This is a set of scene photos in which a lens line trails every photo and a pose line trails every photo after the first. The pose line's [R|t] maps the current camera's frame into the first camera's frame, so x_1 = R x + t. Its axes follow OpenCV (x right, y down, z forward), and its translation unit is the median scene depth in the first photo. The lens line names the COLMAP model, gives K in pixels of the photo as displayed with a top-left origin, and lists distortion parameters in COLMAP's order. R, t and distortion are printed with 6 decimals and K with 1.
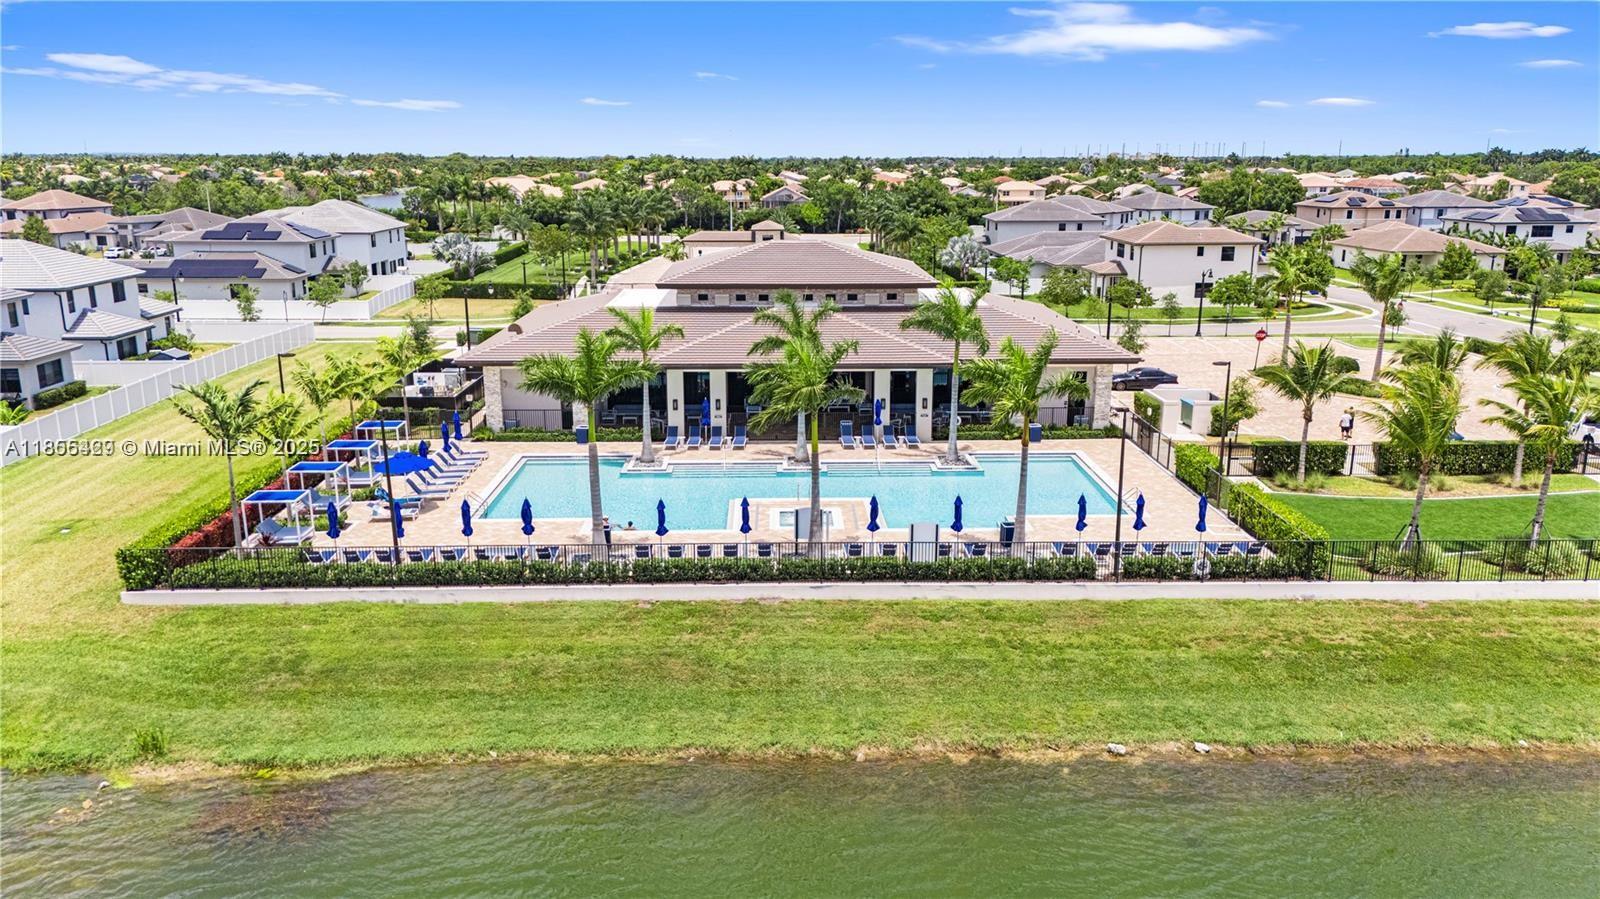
lens RADIAL K [[1180.6, 0, 800.0], [0, 1180.6, 449.5], [0, 0, 1]] dist [0.054816, -0.046763]
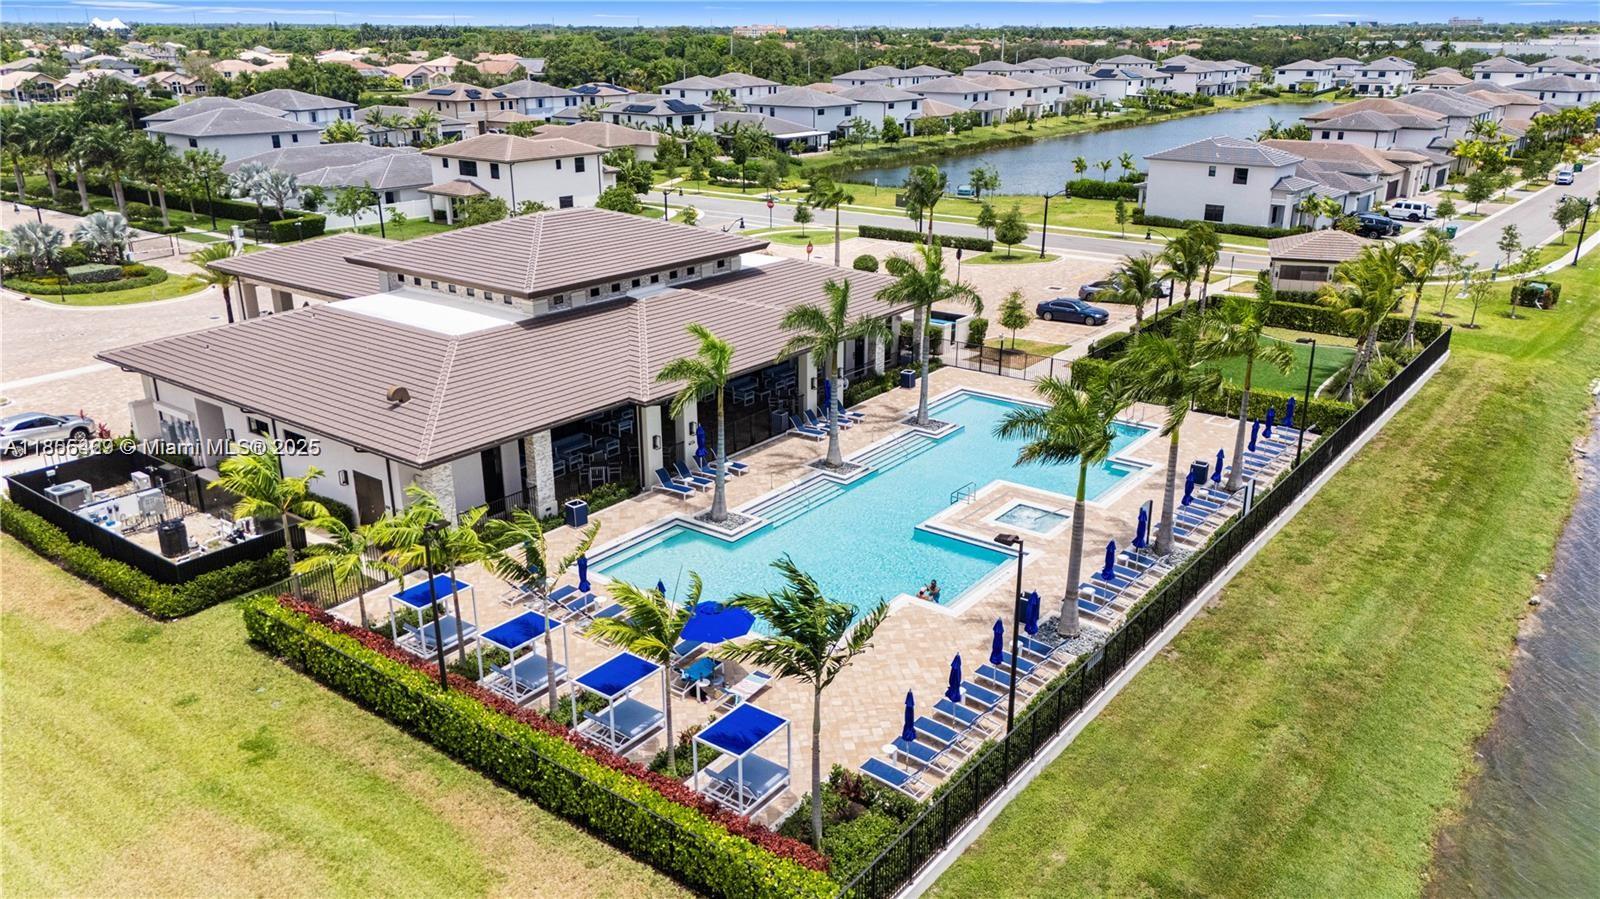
lens RADIAL K [[1180.6, 0, 800.0], [0, 1180.6, 449.5], [0, 0, 1]] dist [0.054816, -0.046763]
pose [[0.623113, -0.259837, 0.737710, -0.254318], [0.184062, 0.965429, 0.184575, -0.065026], [-0.760166, 0.020773, 0.649397, 0.167346]]
